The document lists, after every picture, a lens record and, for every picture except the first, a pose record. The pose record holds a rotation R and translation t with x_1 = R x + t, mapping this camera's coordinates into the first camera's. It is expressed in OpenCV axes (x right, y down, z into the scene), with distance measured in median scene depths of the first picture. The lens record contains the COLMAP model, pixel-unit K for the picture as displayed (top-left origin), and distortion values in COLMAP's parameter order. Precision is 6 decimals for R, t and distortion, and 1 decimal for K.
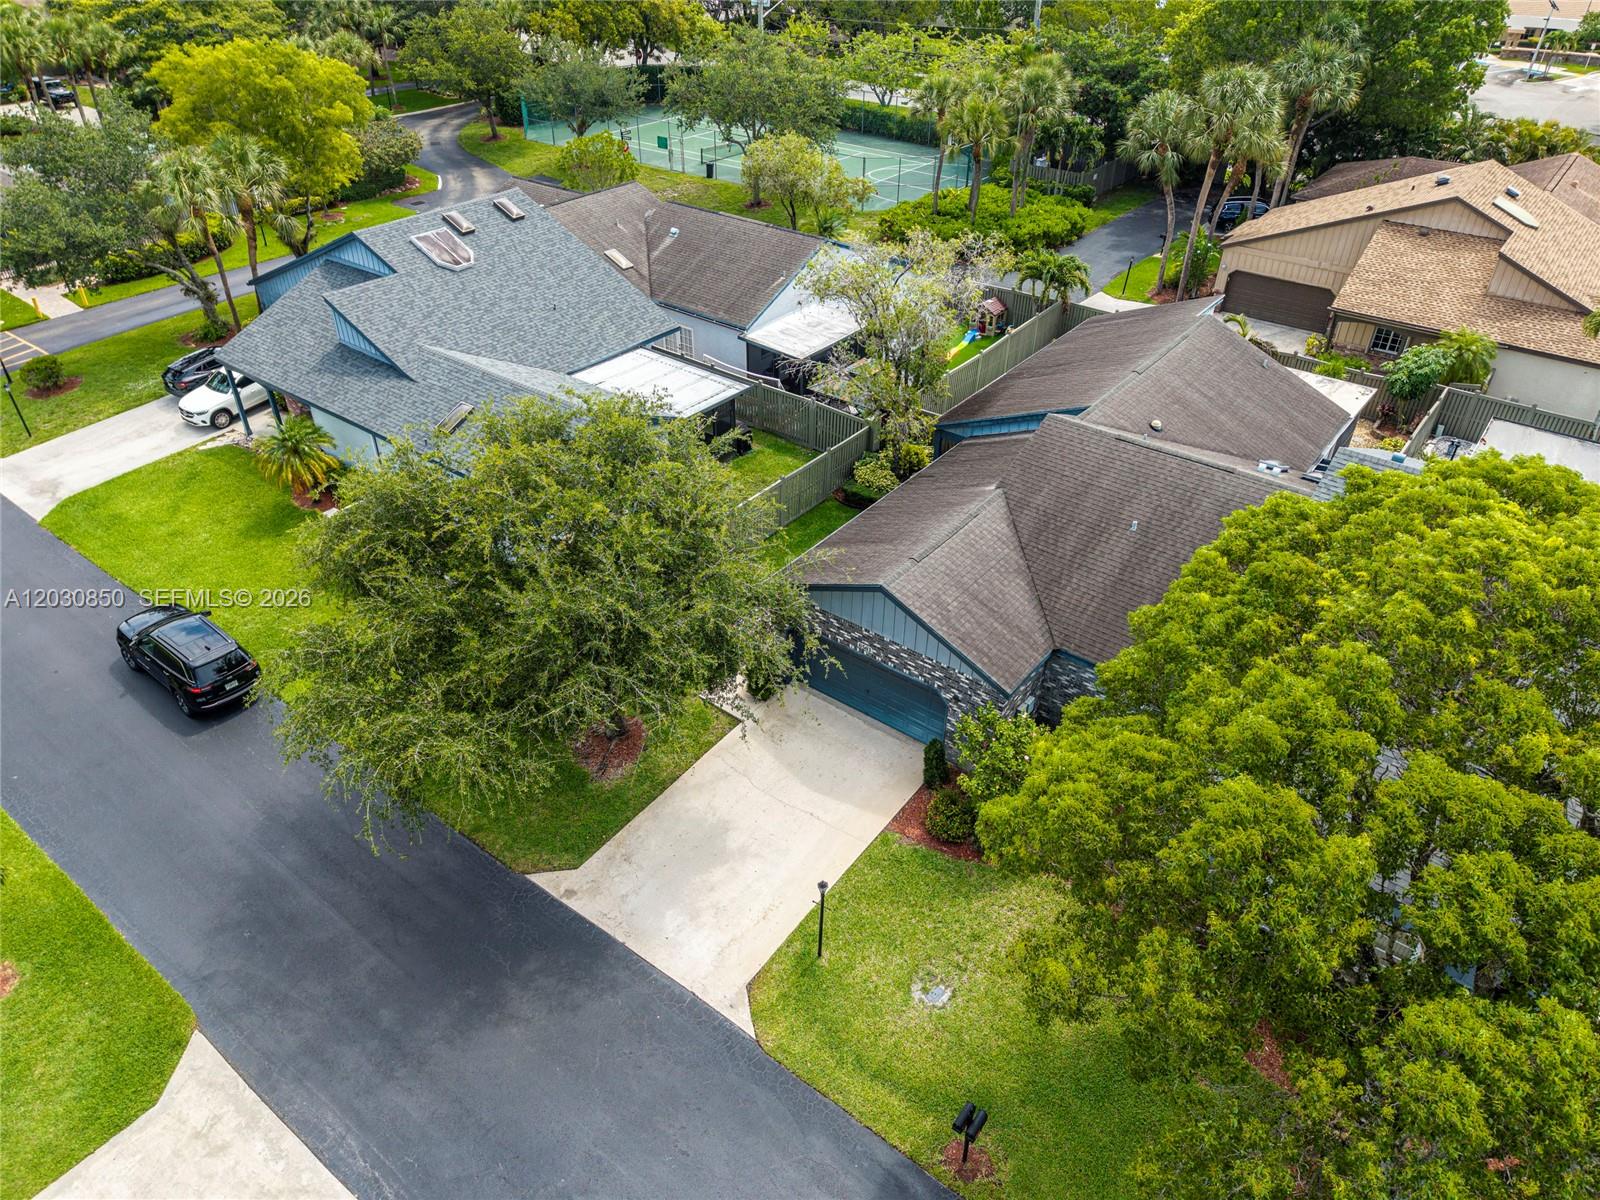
lens RADIAL K [[1057.1, 0, 817.0], [0, 1057.1, 602.4], [0, 0, 1]] dist [0.092125, -0.131323]
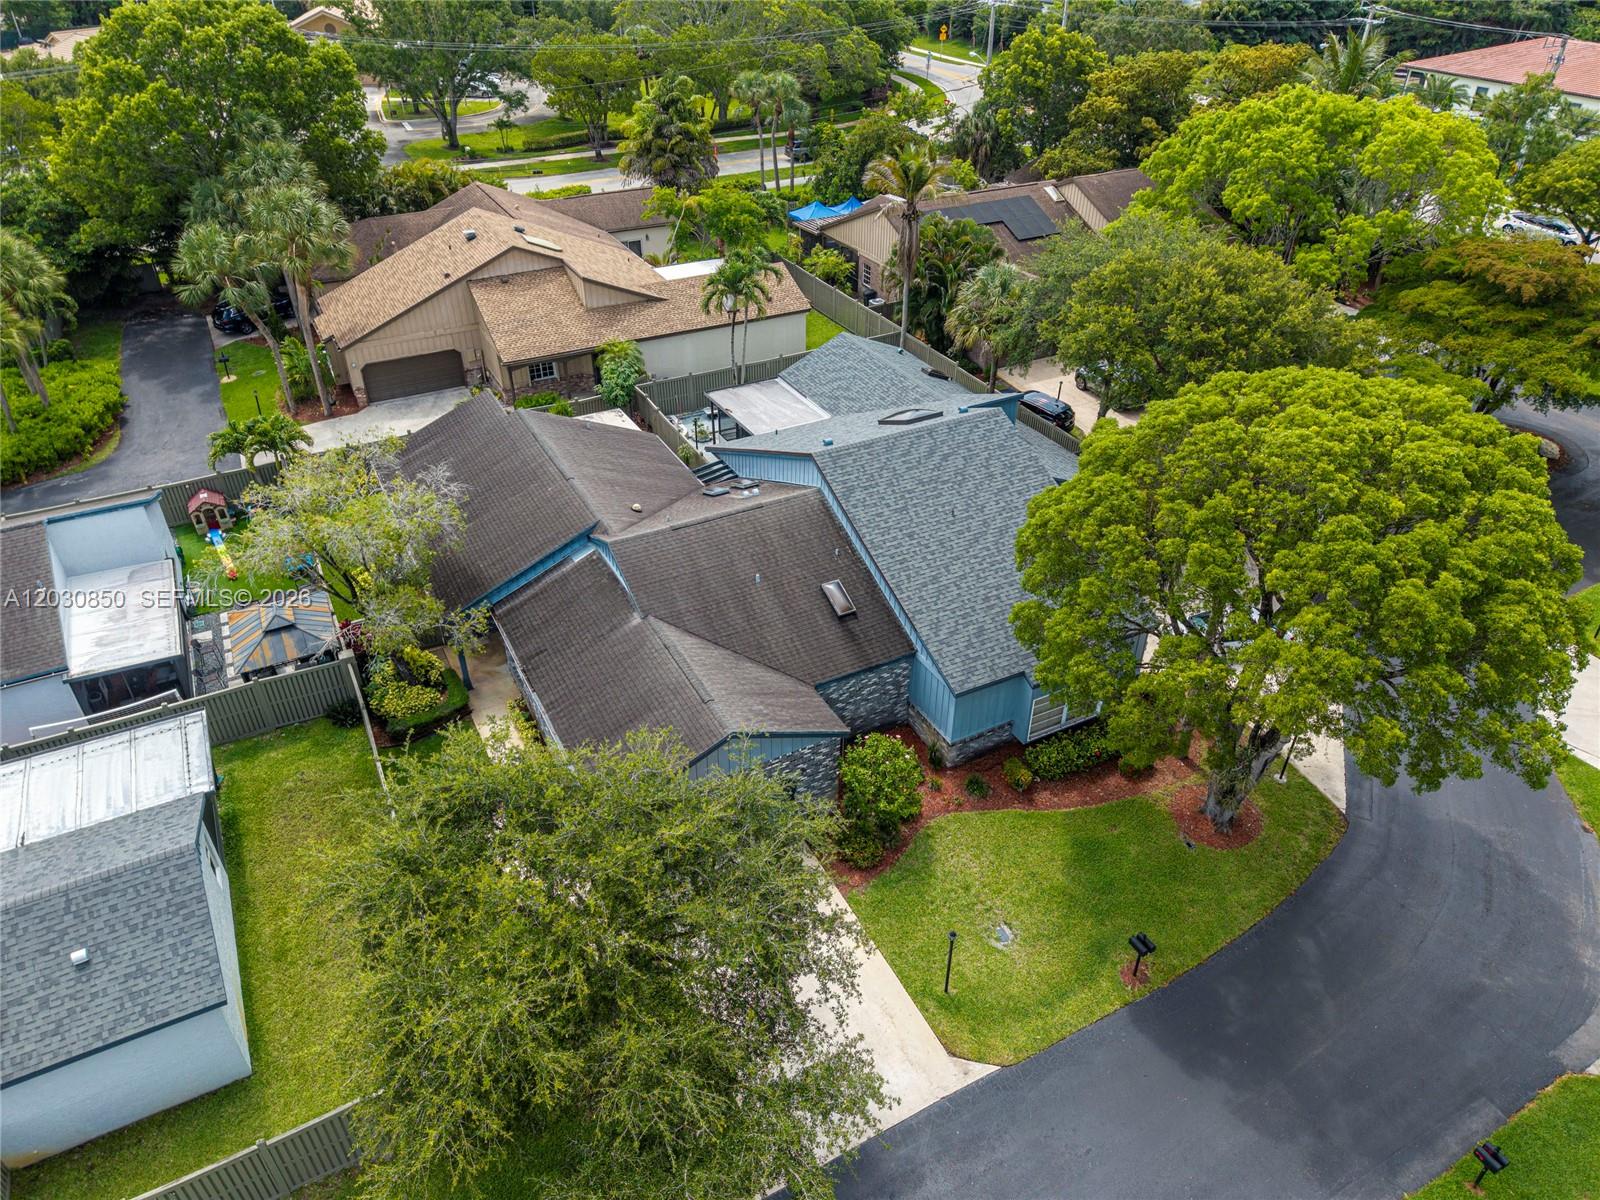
lens RADIAL K [[1108.7, 0, 795.1], [0, 1108.7, 547.3], [0, 0, 1]] dist [0.044648, 0.000006]
pose [[0.425049, -0.492374, 0.759540, -0.604359], [0.527326, 0.816709, 0.234336, -0.356563], [-0.735704, 0.300921, 0.606783, 0.168018]]
